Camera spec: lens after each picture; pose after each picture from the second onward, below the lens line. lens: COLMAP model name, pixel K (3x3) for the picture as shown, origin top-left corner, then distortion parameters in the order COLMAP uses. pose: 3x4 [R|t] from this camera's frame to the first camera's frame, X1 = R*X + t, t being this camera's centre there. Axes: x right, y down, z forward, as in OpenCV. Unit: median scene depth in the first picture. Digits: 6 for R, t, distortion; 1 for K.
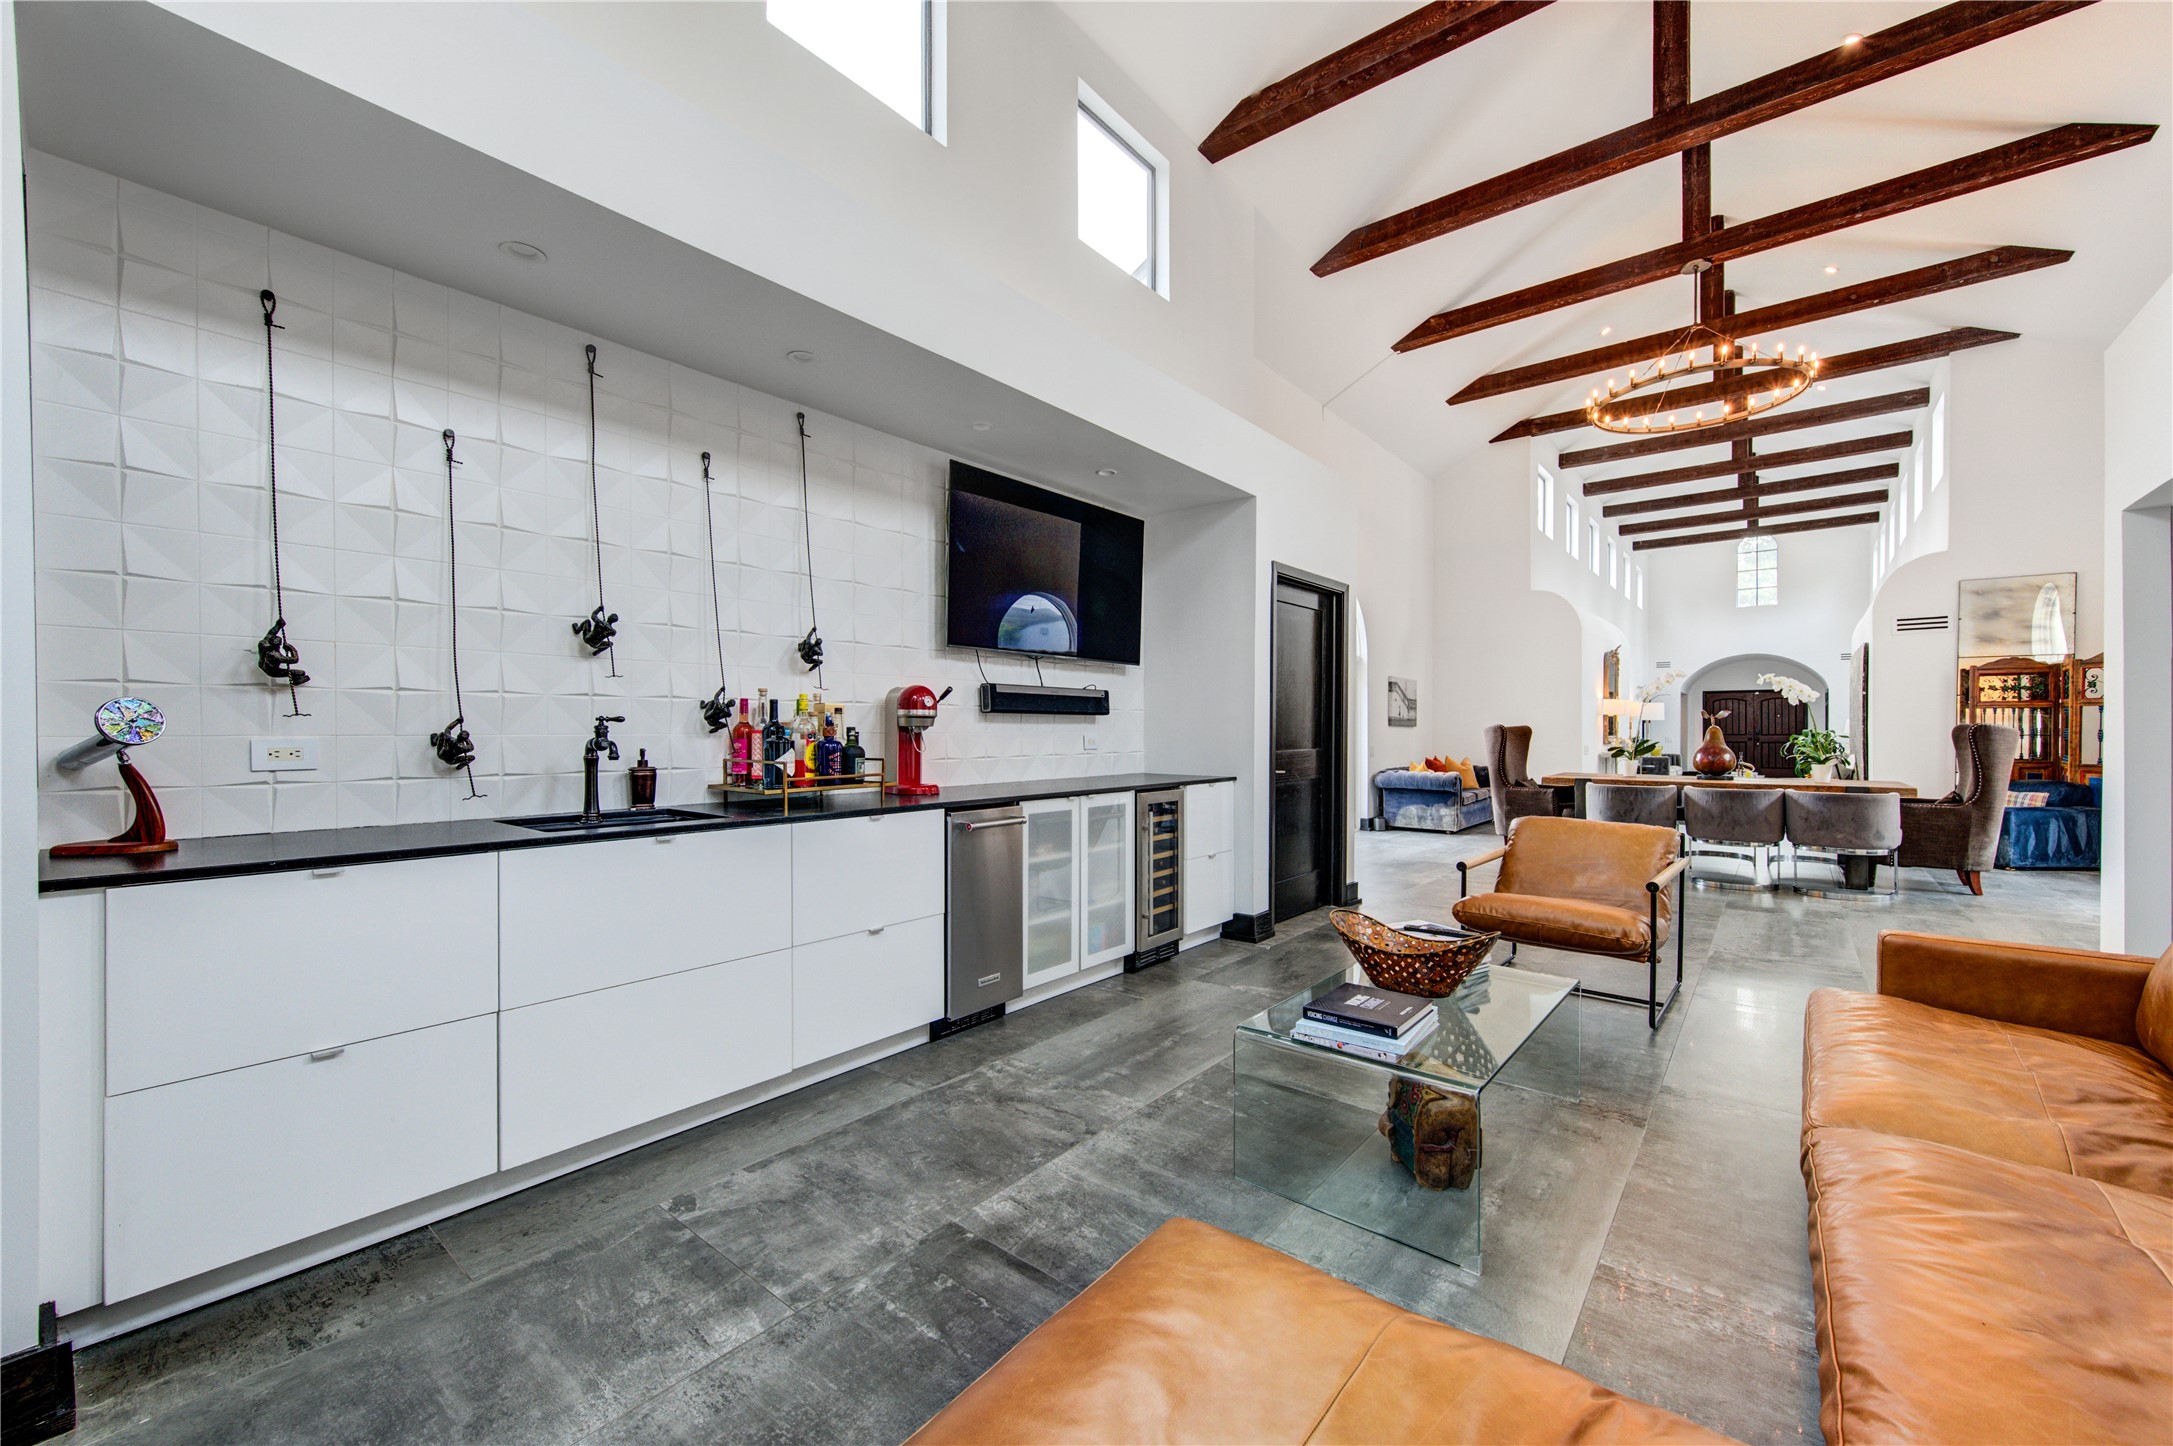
lens RADIAL K [[847.0, 0, 1080.4], [0, 847.0, 730.1], [0, 0, 1]] dist [0.001627, 0.000234]
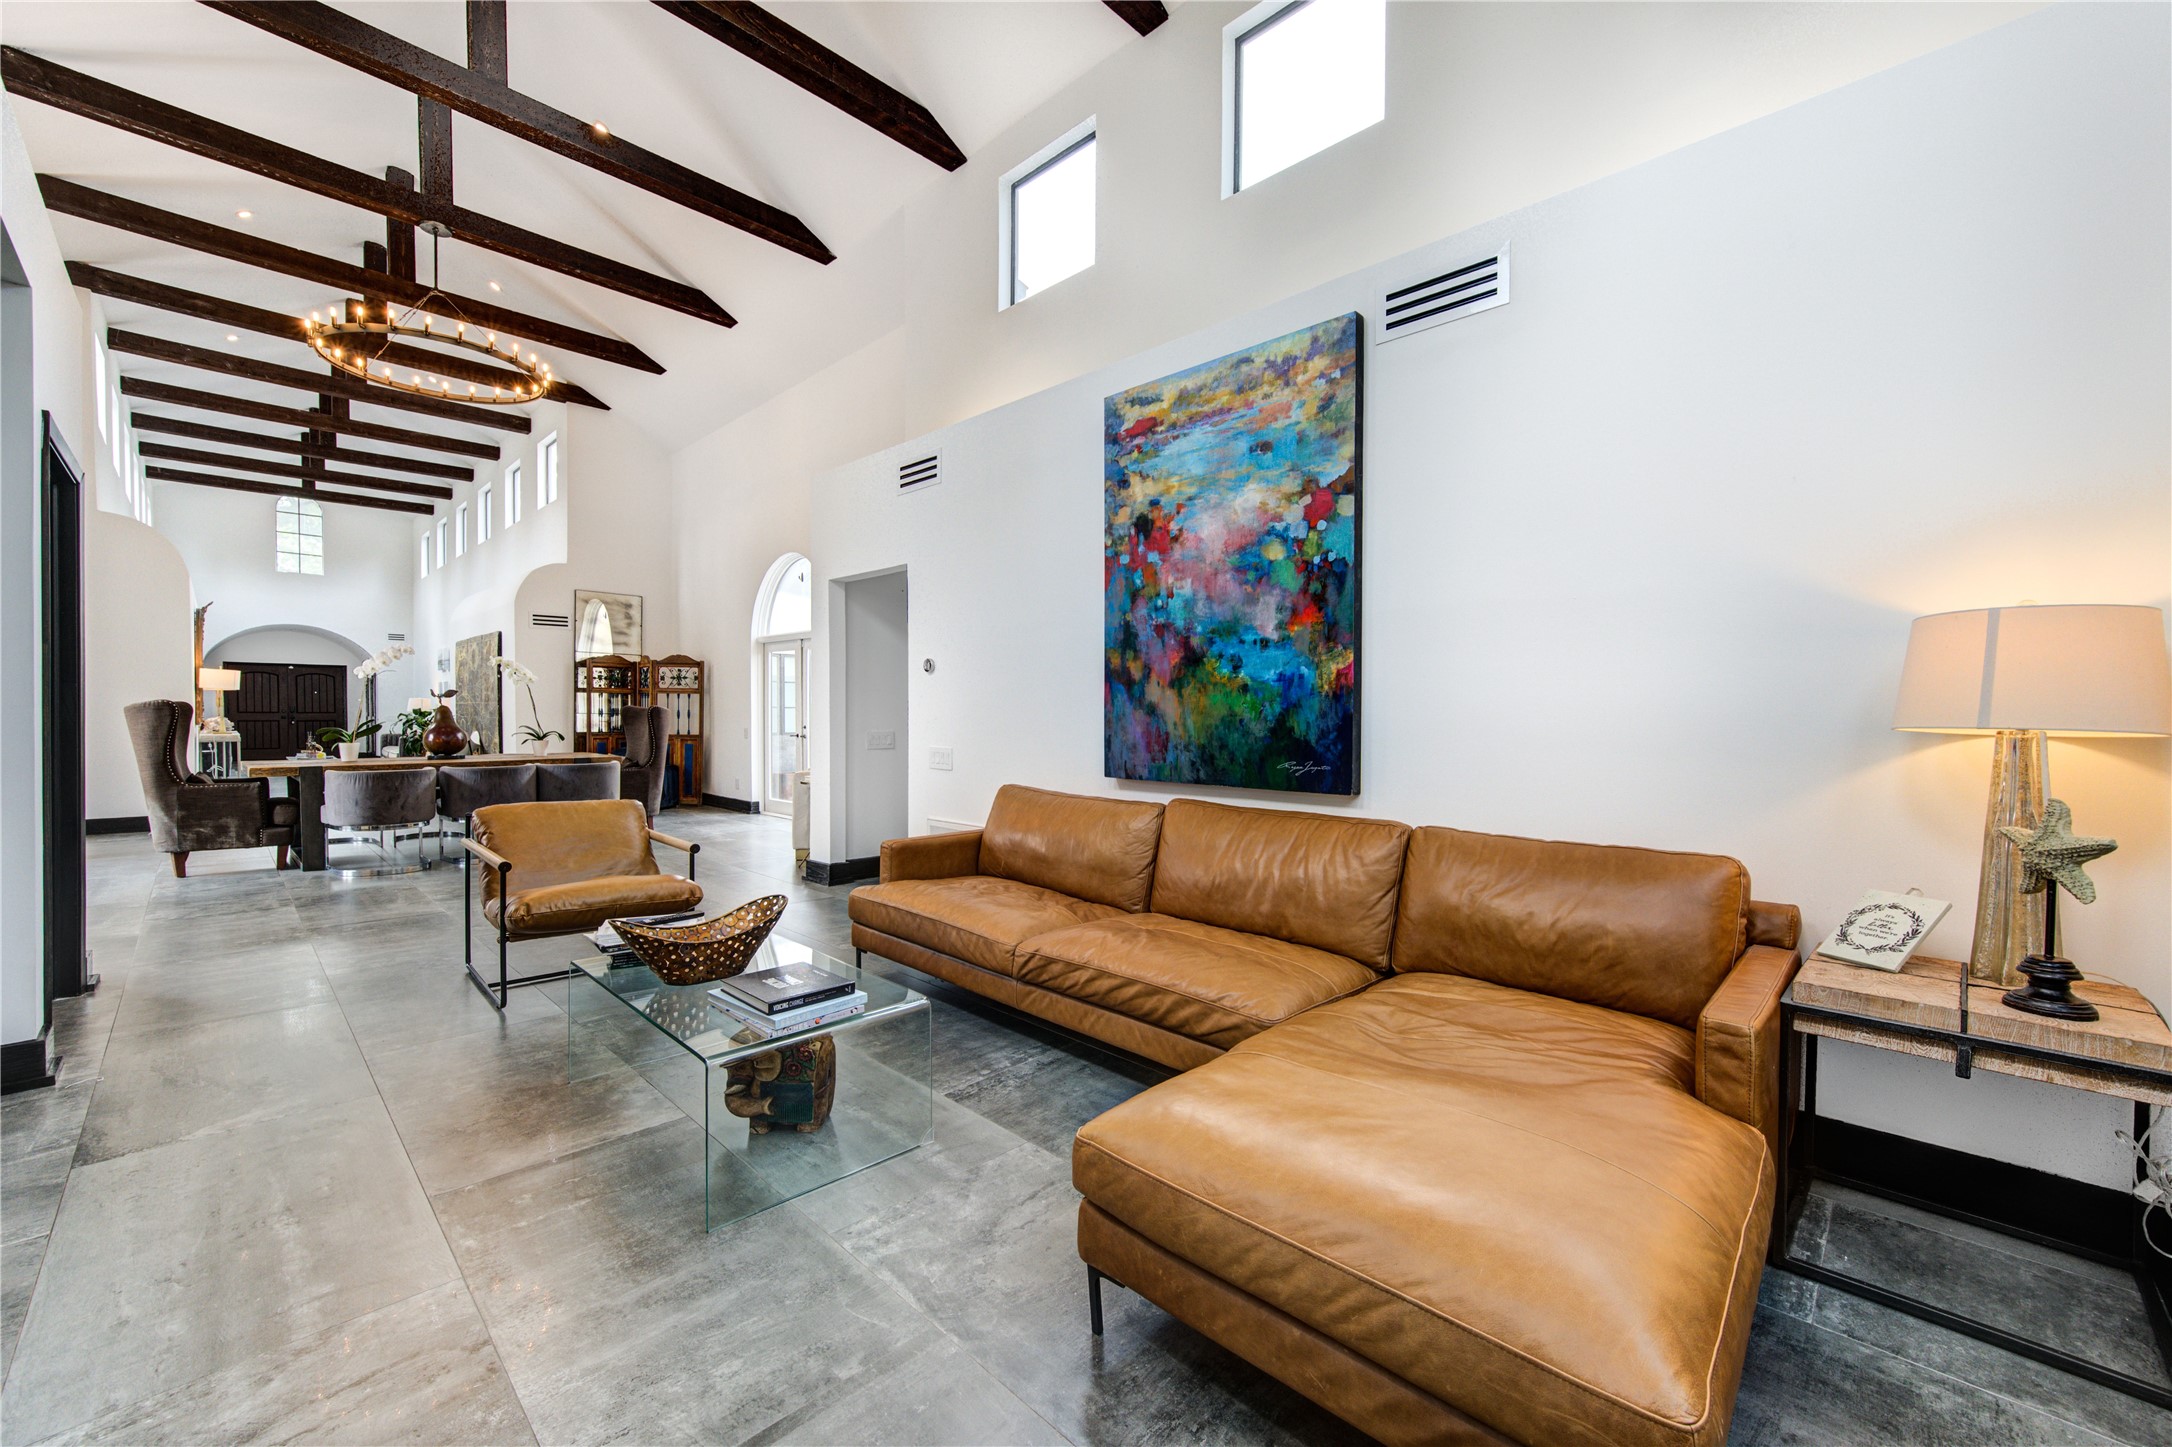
lens RADIAL K [[864.6, 0, 1091.8], [0, 864.6, 731.6], [0, 0, 1]] dist [0.001828, 0.000425]
pose [[0.078957, -0.021934, 0.996637, -0.185655], [-0.005968, 0.999730, 0.022475, -0.001163], [-0.996860, -0.007722, 0.078805, 0.155066]]
